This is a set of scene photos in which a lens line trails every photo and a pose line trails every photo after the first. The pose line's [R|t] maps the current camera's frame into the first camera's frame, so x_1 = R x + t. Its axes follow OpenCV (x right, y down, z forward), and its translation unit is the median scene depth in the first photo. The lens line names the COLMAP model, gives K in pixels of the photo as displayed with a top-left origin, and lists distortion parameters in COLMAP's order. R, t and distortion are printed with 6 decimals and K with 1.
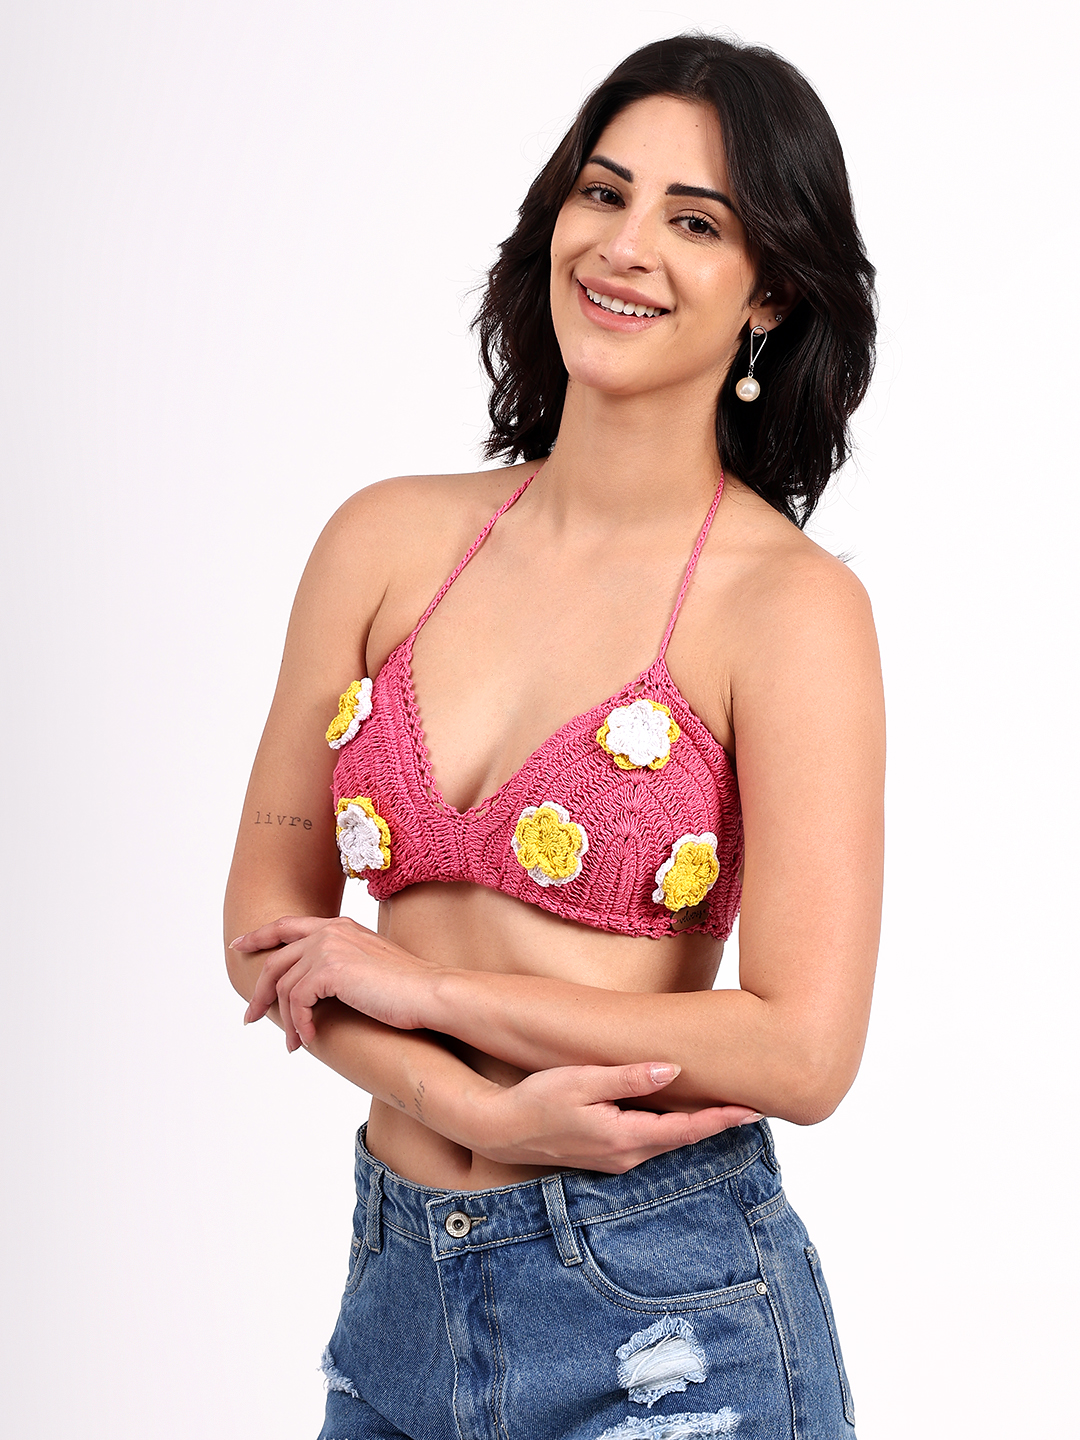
lens RADIAL K [[3729.3, 0, 540.0], [0, 3729.3, 720.0], [0, 0, 1]] dist [-0.006678, 0.009907]
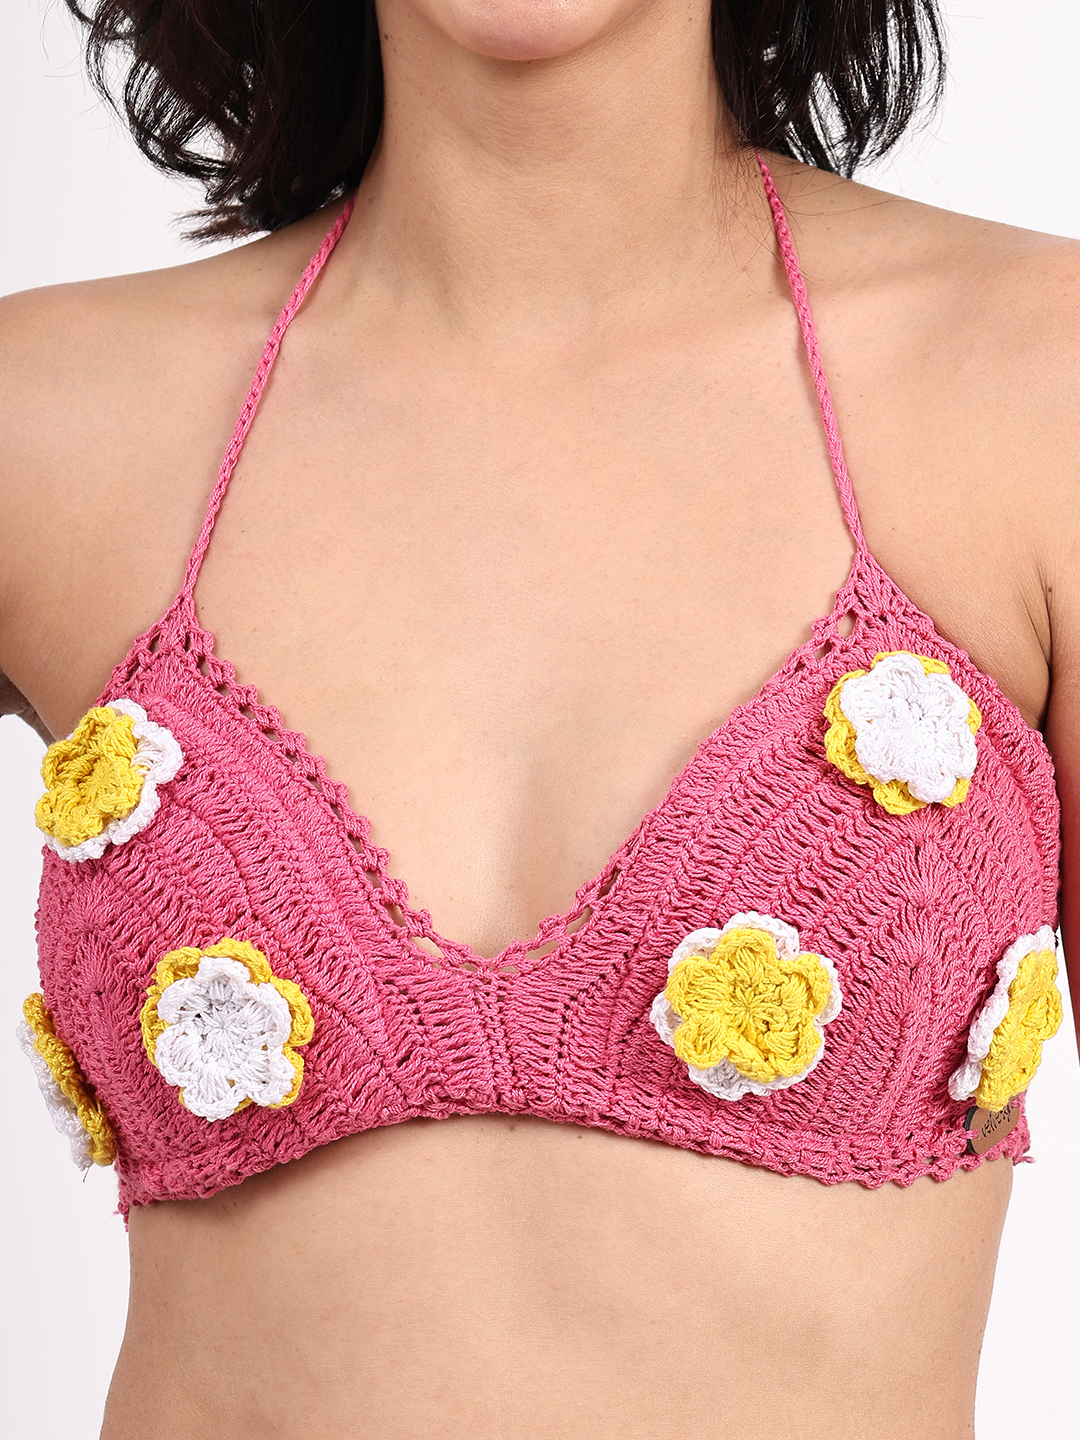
lens RADIAL K [[4306.8, 0, 540.0], [0, 4306.8, 720.0], [0, 0, 1]] dist [-0.865226, -1.210710]
pose [[0.974408, -0.126377, 0.185899, -0.109342], [0.123259, 0.991971, 0.028279, -0.016996], [-0.187981, -0.004642, 0.982162, 0.511365]]
